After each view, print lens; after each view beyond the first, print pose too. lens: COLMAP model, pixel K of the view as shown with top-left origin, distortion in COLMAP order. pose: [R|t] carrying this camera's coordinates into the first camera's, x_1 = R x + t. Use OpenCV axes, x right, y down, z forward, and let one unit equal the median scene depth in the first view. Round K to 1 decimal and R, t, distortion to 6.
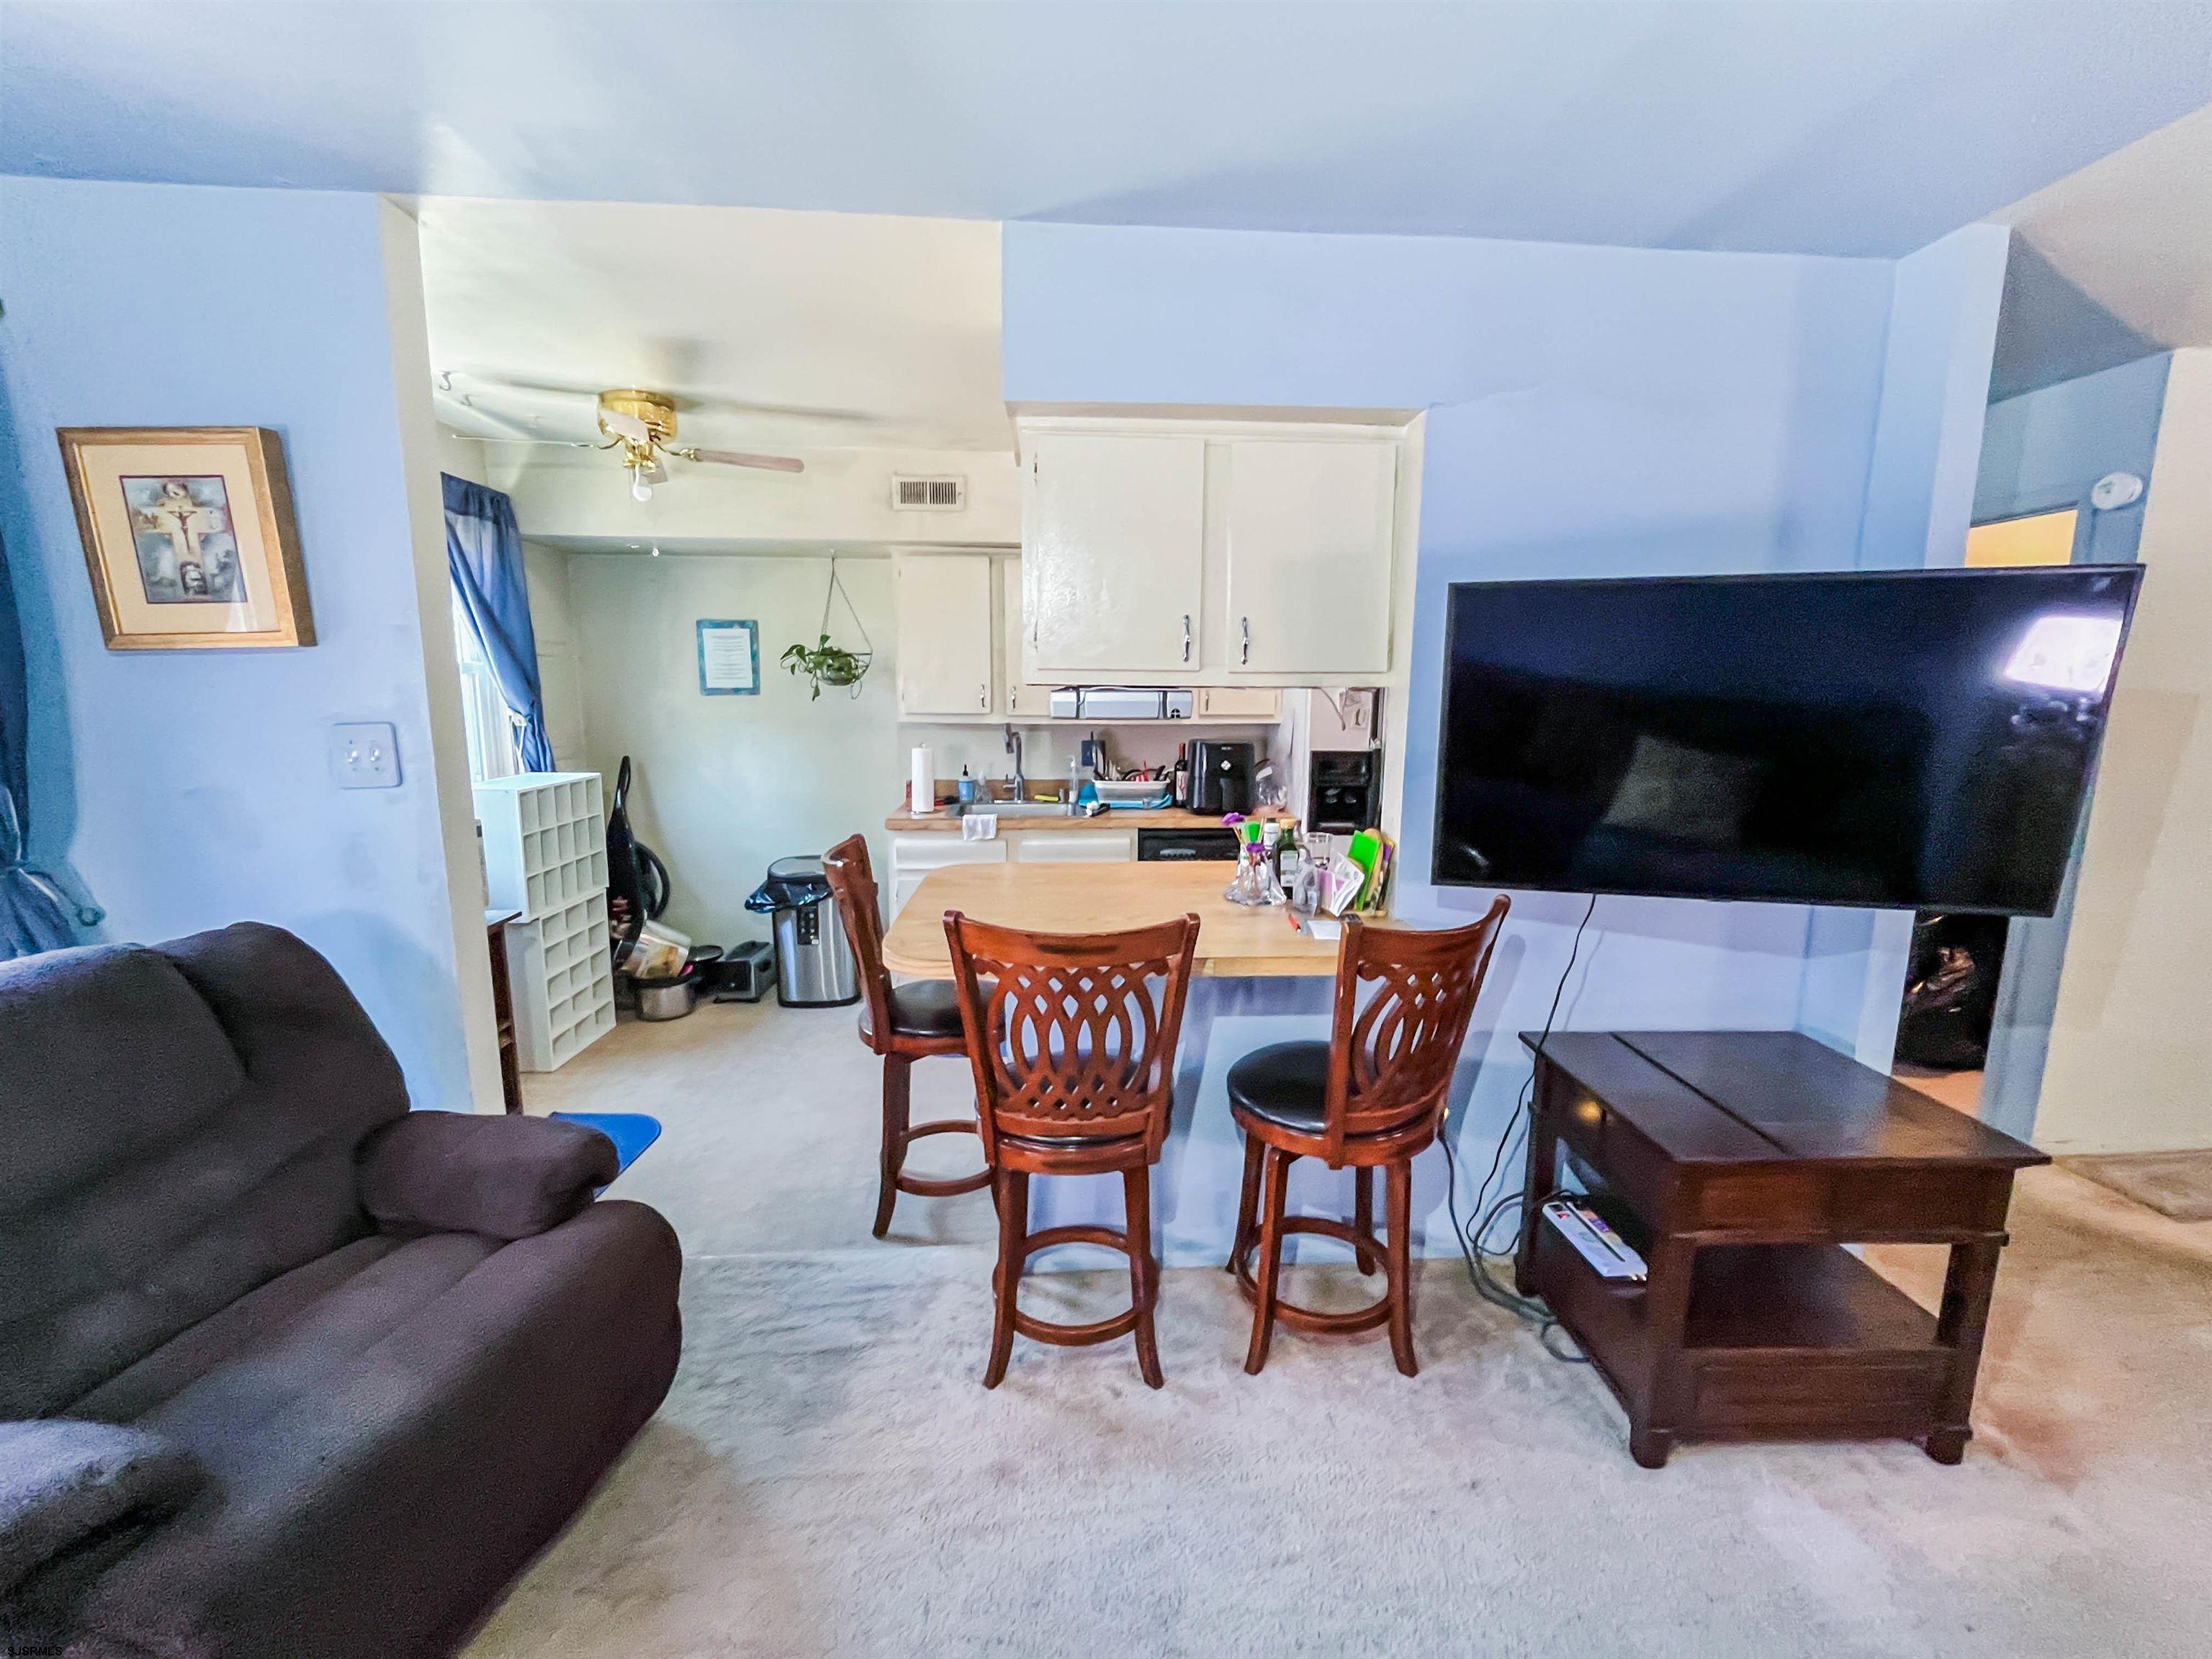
lens RADIAL K [[928.6, 0, 1107.6], [0, 928.6, 834.8], [0, 0, 1]] dist [-0.007949, 0.000566]
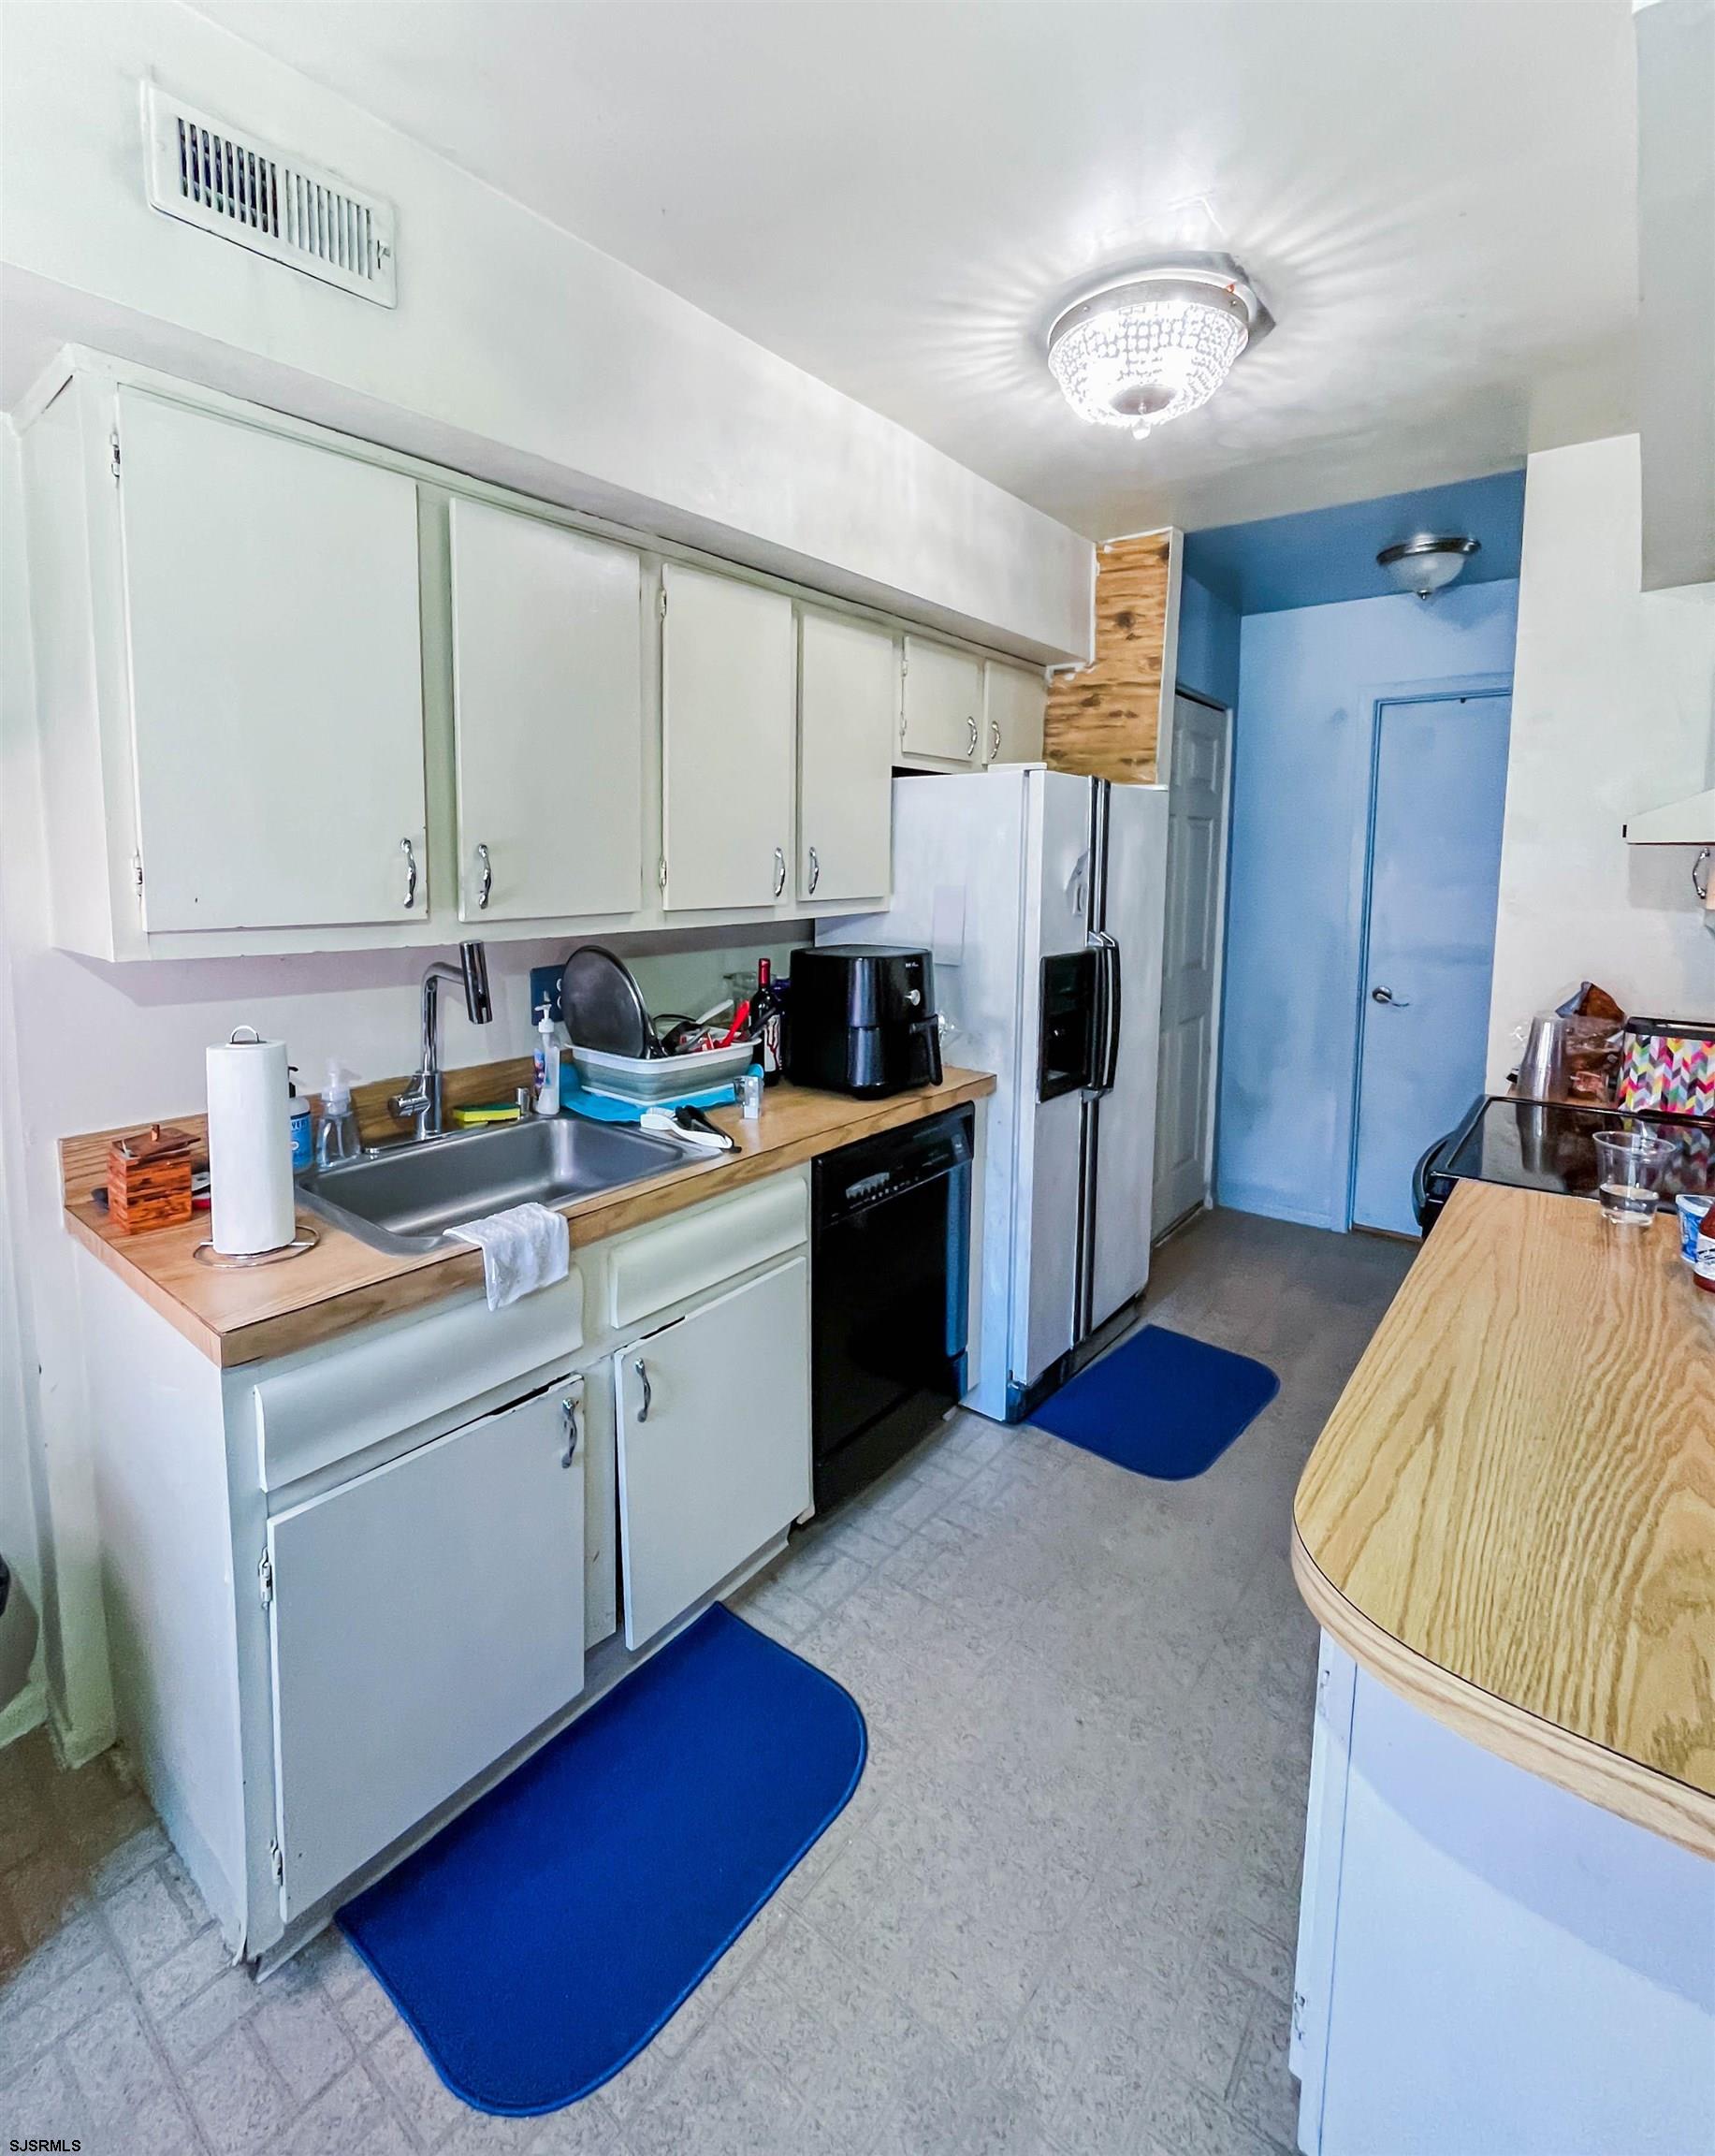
lens RADIAL K [[990.2, 0, 813.9], [0, 990.2, 956.6], [0, 0, 1]] dist [-0.002364, -0.000233]
pose [[0.675206, -0.081327, 0.733132, -0.324200], [0.117687, 0.993049, 0.001771, -0.105942], [-0.728180, 0.085085, 0.680084, 0.660893]]
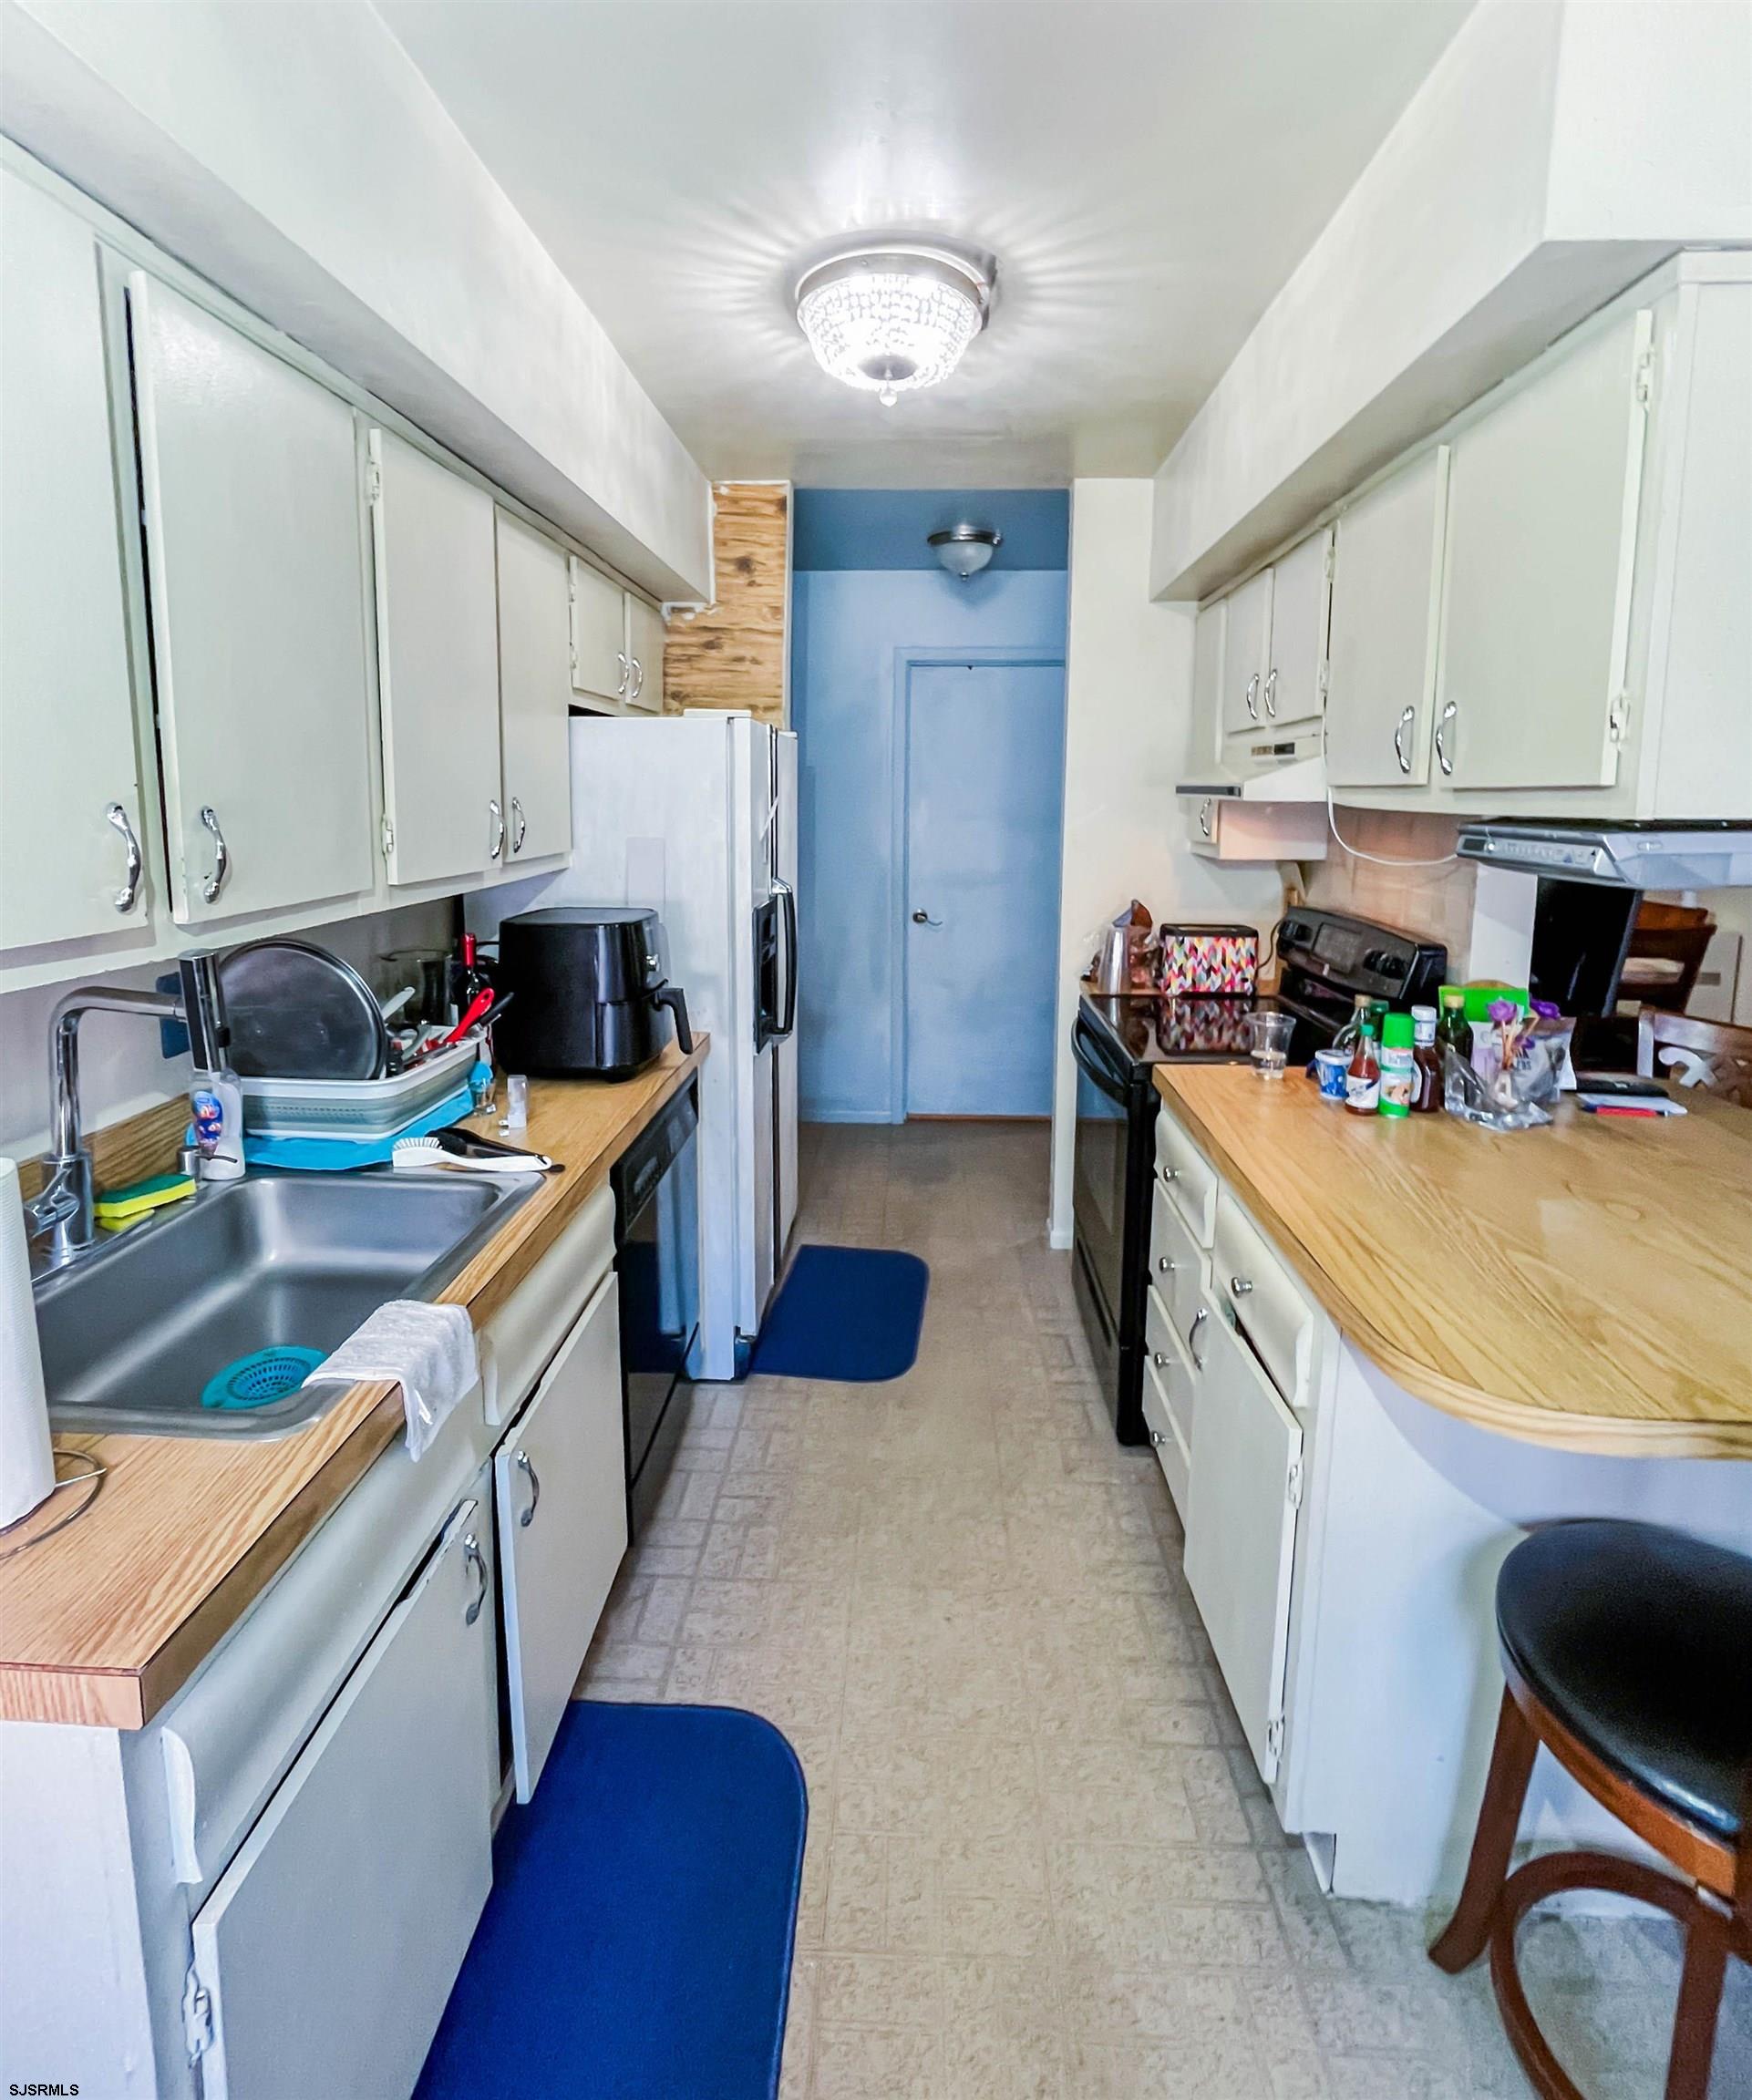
lens RADIAL K [[1004.8, 0, 872.6], [0, 1004.8, 926.4], [0, 0, 1]] dist [-0.001693, 0.001719]
pose [[0.104032, -0.144277, 0.984054, -0.380628], [0.150147, 0.980361, 0.127862, -0.146724], [-0.983175, 0.134451, 0.123652, 0.836207]]
